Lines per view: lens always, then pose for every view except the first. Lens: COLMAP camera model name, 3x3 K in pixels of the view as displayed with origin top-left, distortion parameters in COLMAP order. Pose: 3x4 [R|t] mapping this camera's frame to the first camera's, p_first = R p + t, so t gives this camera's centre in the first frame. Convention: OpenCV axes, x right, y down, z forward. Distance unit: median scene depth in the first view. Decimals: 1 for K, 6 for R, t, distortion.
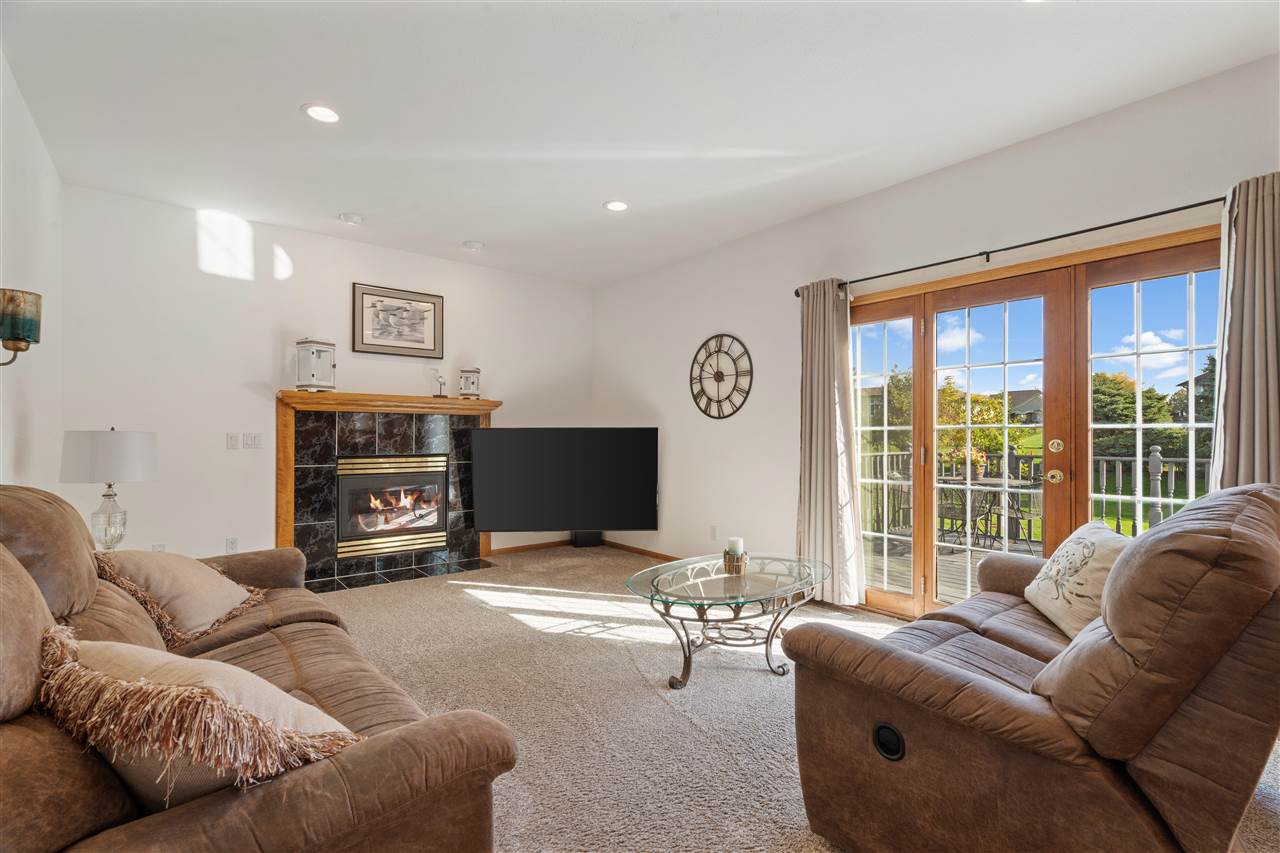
lens RADIAL K [[582.9, 0, 642.7], [0, 582.9, 430.6], [0, 0, 1]] dist [-0.004024, 0.000951]
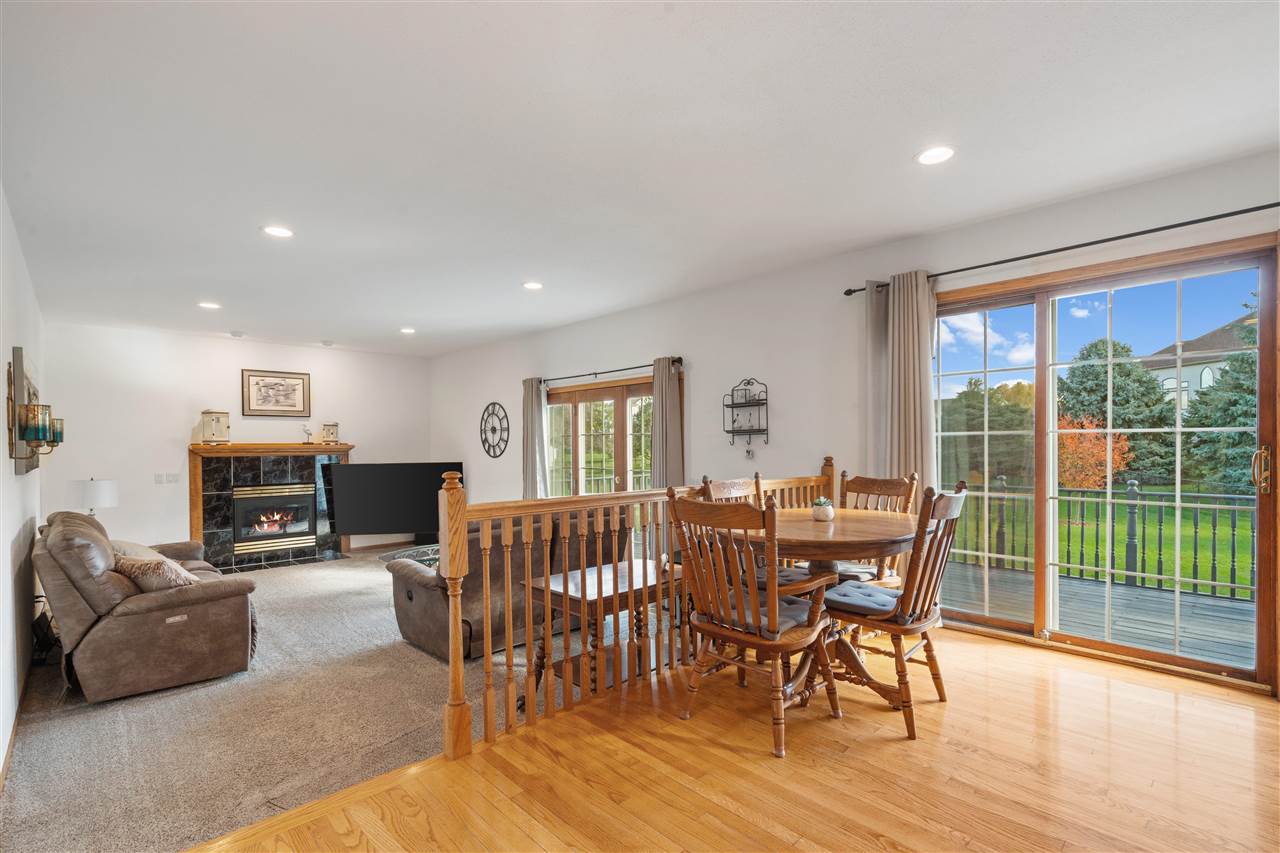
lens RADIAL K [[582.9, 0, 632.5], [0, 582.9, 450.8], [0, 0, 1]] dist [-0.004024, 0.000951]
pose [[0.996942, -0.010467, 0.077439, 0.381624], [0.009152, 0.999808, 0.017318, -0.062748], [-0.077606, -0.016556, 0.996847, -0.564948]]
